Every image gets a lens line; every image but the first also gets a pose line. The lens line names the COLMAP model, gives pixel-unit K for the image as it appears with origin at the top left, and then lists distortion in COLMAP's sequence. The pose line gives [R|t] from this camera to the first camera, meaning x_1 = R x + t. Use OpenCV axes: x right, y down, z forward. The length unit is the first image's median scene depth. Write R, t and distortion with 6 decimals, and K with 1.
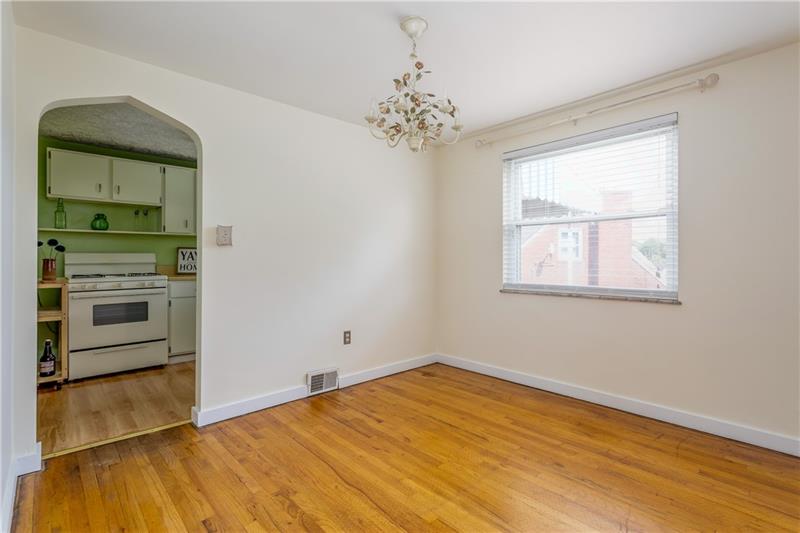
lens RADIAL K [[380.4, 0, 399.9], [0, 380.4, 260.2], [0, 0, 1]] dist [0.001078, 0.000242]
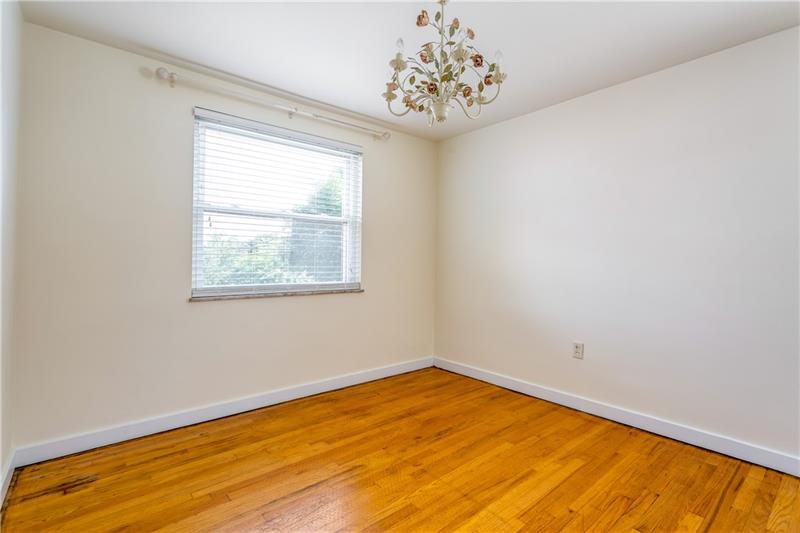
lens RADIAL K [[380.3, 0, 399.7], [0, 380.3, 255.1], [0, 0, 1]] dist [0.001331, 0.000292]
pose [[0.041051, 0.014987, 0.999045, -0.577778], [-0.011923, 0.999824, -0.014508, 0.005405], [-0.999086, -0.011316, 0.041222, 0.800388]]
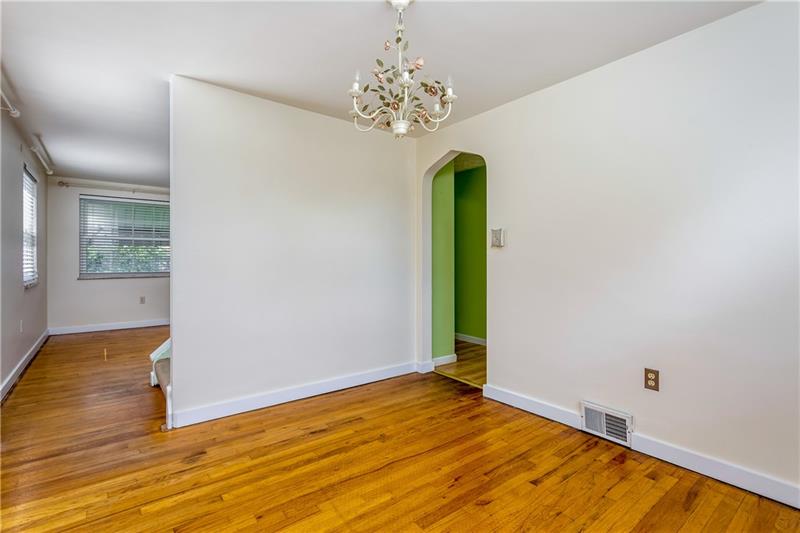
lens RADIAL K [[380.4, 0, 399.9], [0, 380.4, 260.2], [0, 0, 1]] dist [0.001078, 0.000242]
pose [[-0.080131, 0.000439, -0.996784, 0.694254], [-0.001092, 0.999999, 0.000529, 0.003374], [0.996784, 0.001131, -0.080130, 0.815628]]
